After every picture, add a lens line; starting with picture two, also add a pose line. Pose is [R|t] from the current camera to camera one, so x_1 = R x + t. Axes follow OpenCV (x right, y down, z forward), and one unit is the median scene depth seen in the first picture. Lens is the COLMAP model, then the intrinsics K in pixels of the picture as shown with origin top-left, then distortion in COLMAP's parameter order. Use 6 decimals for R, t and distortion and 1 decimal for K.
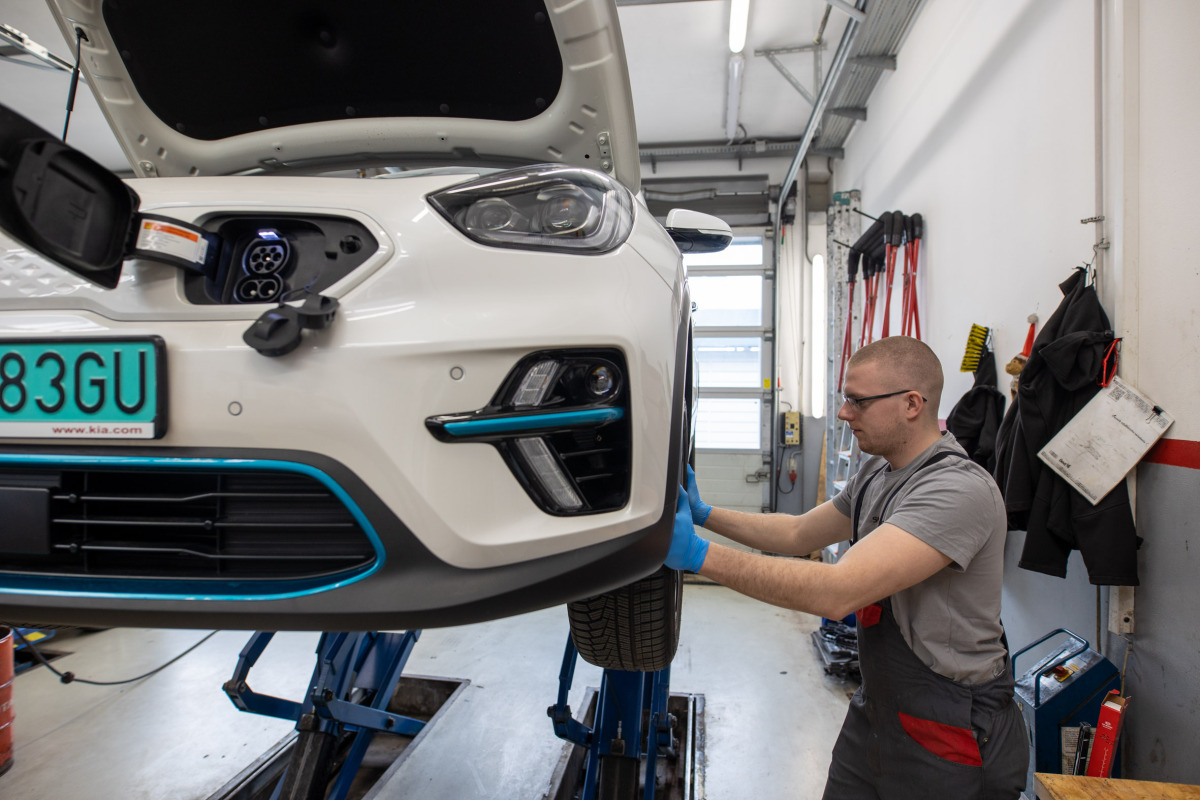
lens RADIAL K [[678.3, 0, 593.5], [0, 678.3, 387.1], [0, 0, 1]] dist [-0.022637, 0.000844]
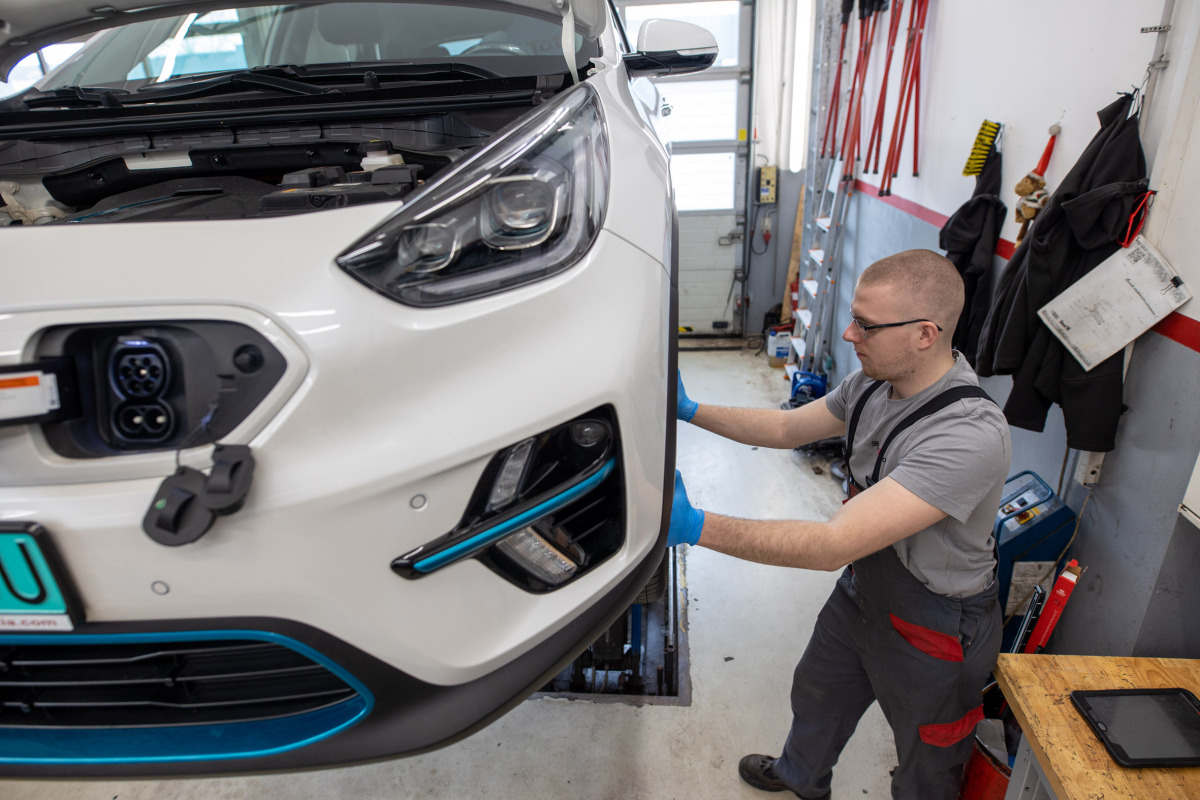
lens RADIAL K [[689.3, 0, 600.0], [0, 689.3, 400.0], [0, 0, 1]] dist [-0.036443, 0.011396]
pose [[0.996244, -0.075614, 0.042202, -0.003627], [0.053279, 0.919435, 0.389615, -0.198393], [-0.068263, -0.385903, 0.920010, 0.116519]]
